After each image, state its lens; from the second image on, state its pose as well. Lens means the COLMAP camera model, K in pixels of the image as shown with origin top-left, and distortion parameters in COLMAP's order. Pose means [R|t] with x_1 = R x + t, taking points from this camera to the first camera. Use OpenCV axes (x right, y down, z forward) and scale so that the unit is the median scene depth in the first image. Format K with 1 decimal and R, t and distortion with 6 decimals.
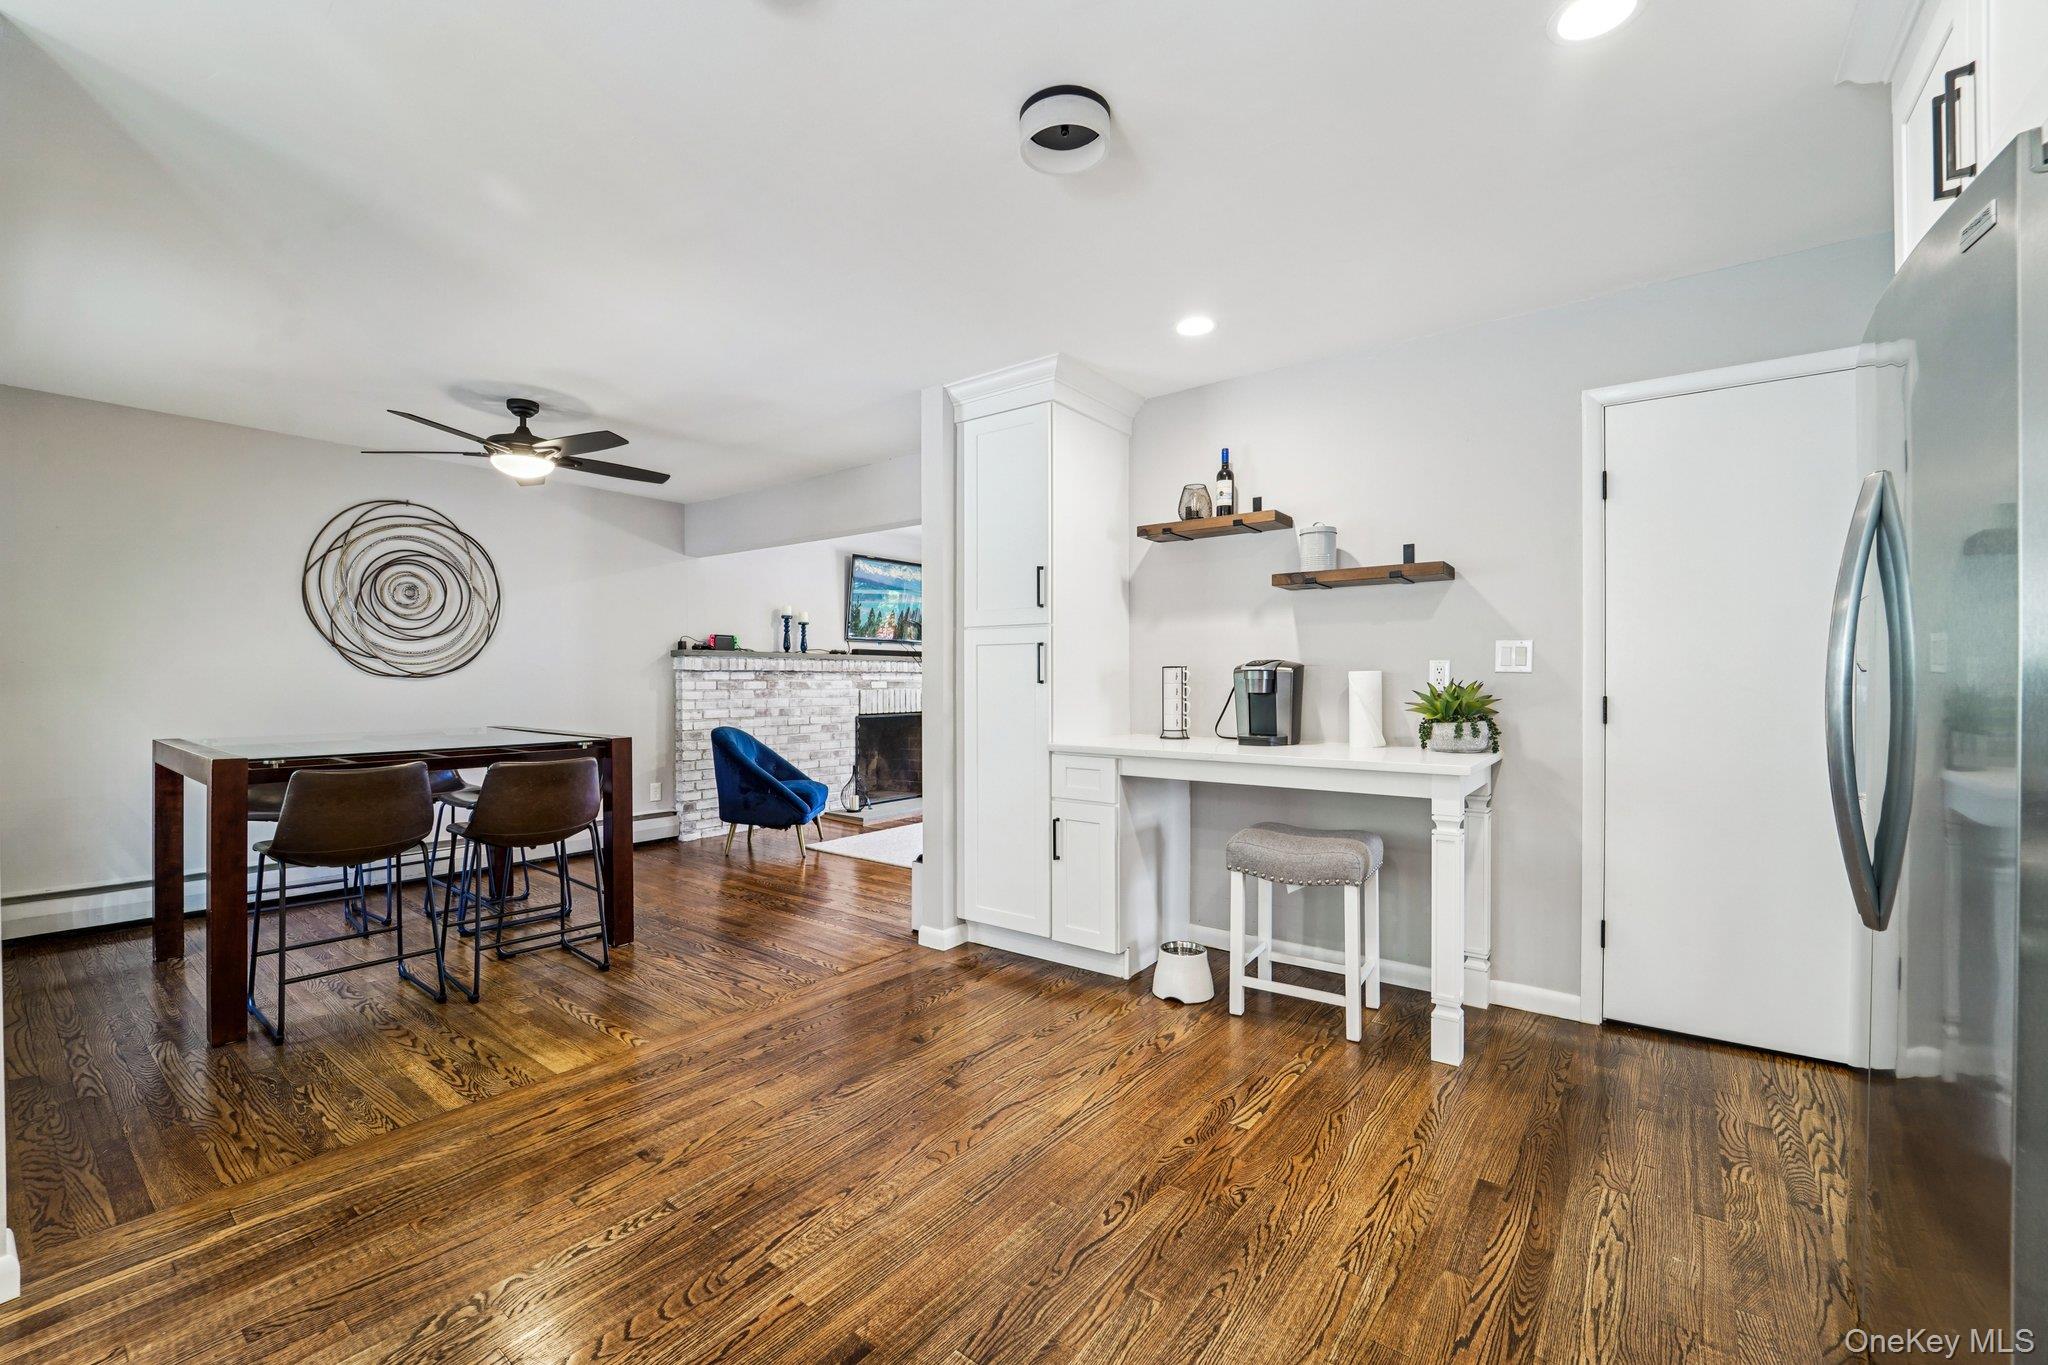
lens RADIAL K [[844.2, 0, 1031.6], [0, 844.2, 684.2], [0, 0, 1]] dist [-0.000669, 0.000012]
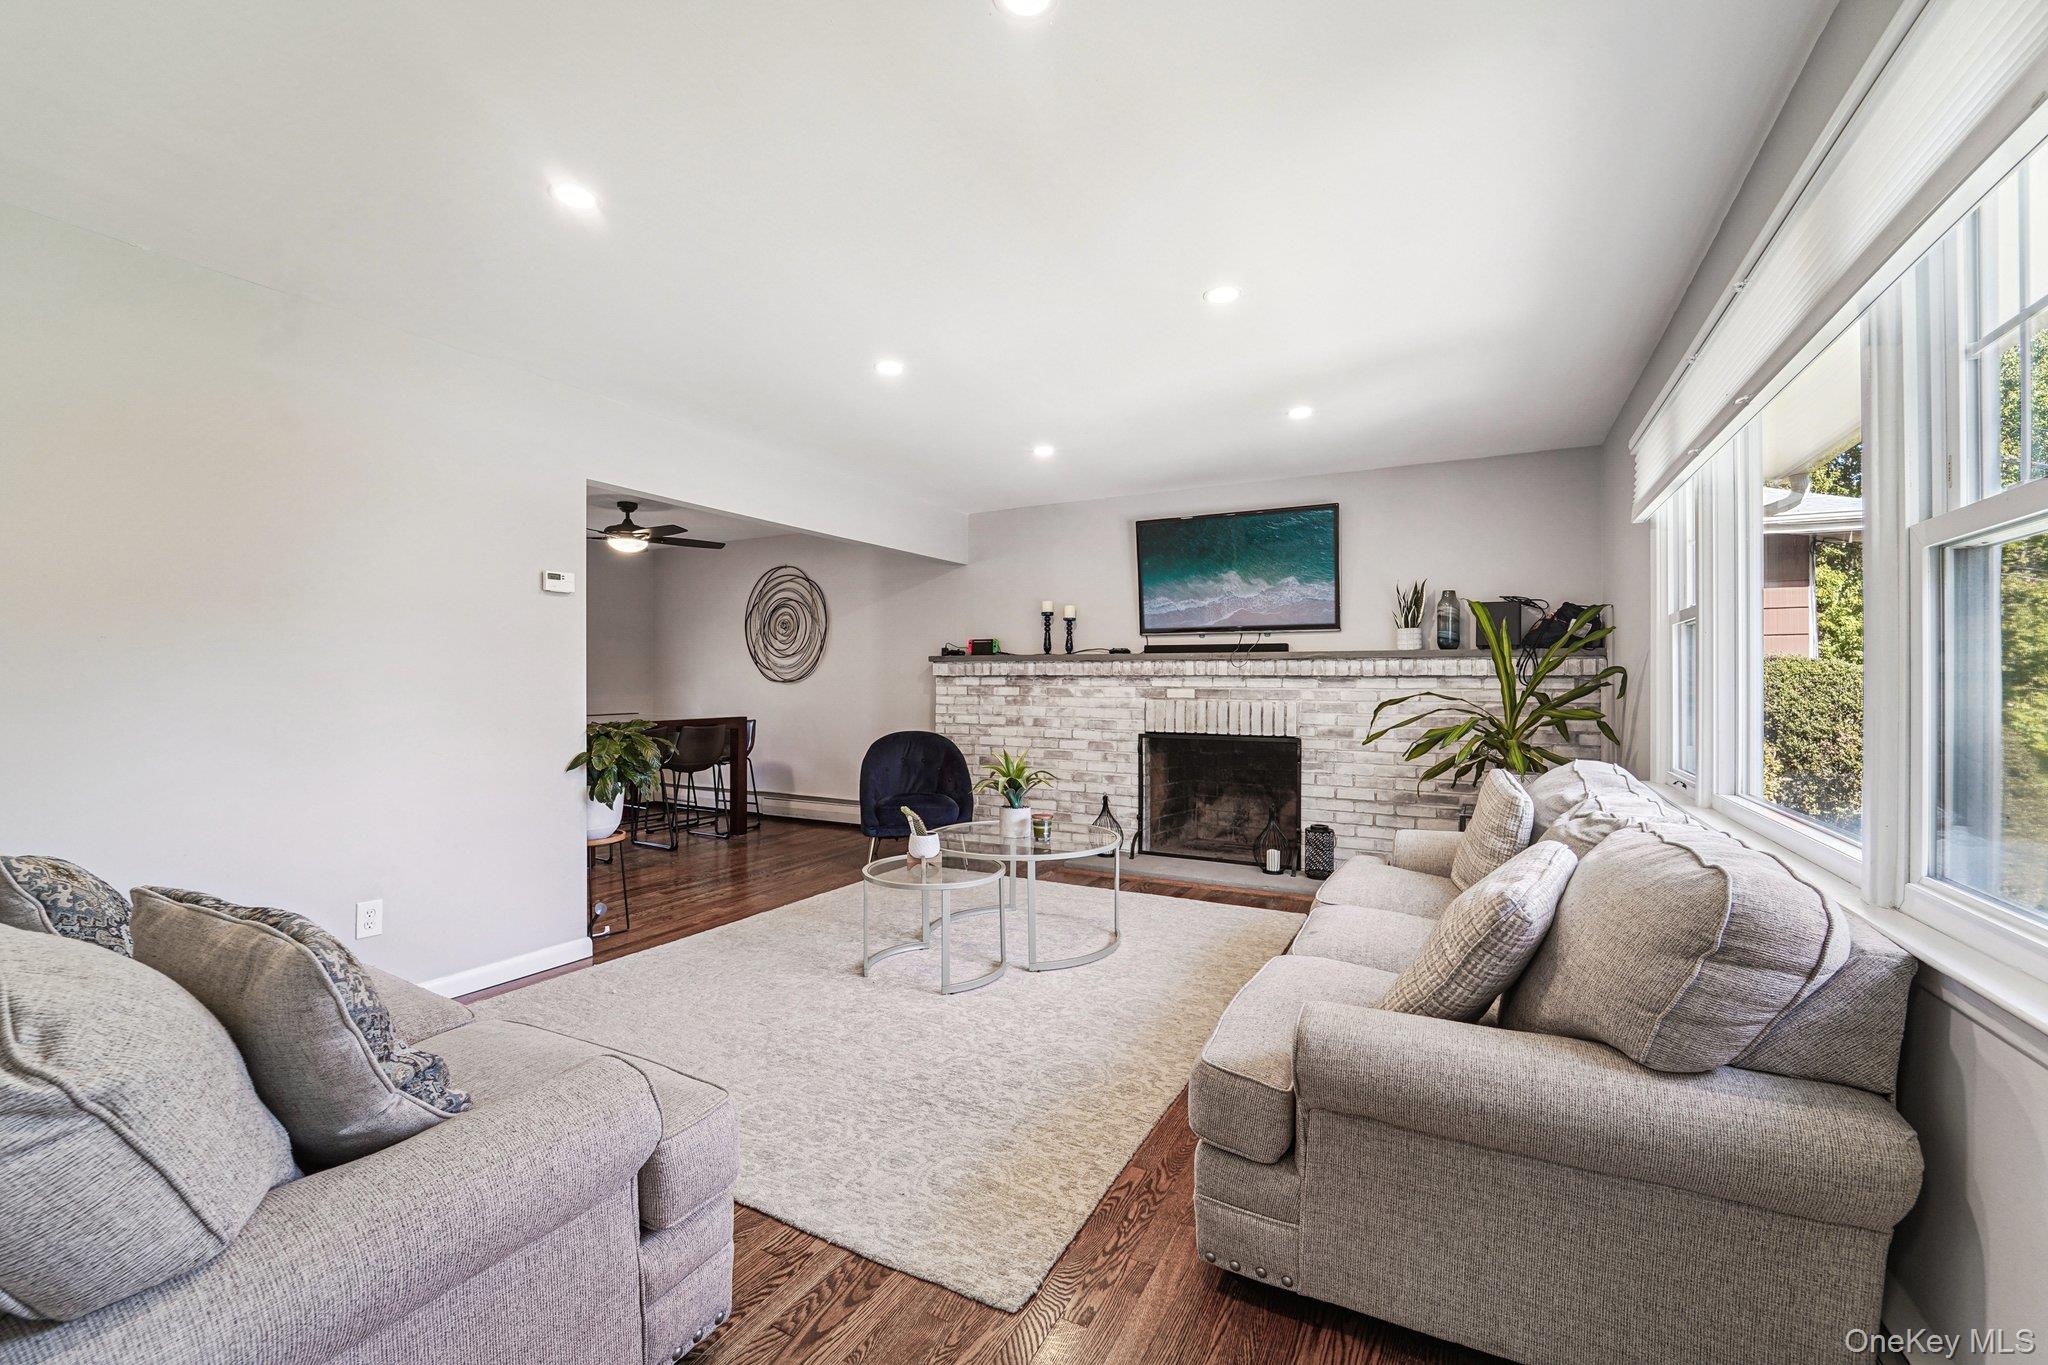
lens RADIAL K [[844.2, 0, 1031.6], [0, 844.2, 684.2], [0, 0, 1]] dist [-0.000669, 0.000012]
pose [[0.144927, 0.003973, -0.989434, 0.575517], [-0.009634, 0.999950, 0.002604, -0.008913], [0.989395, 0.009155, 0.144958, 0.857096]]
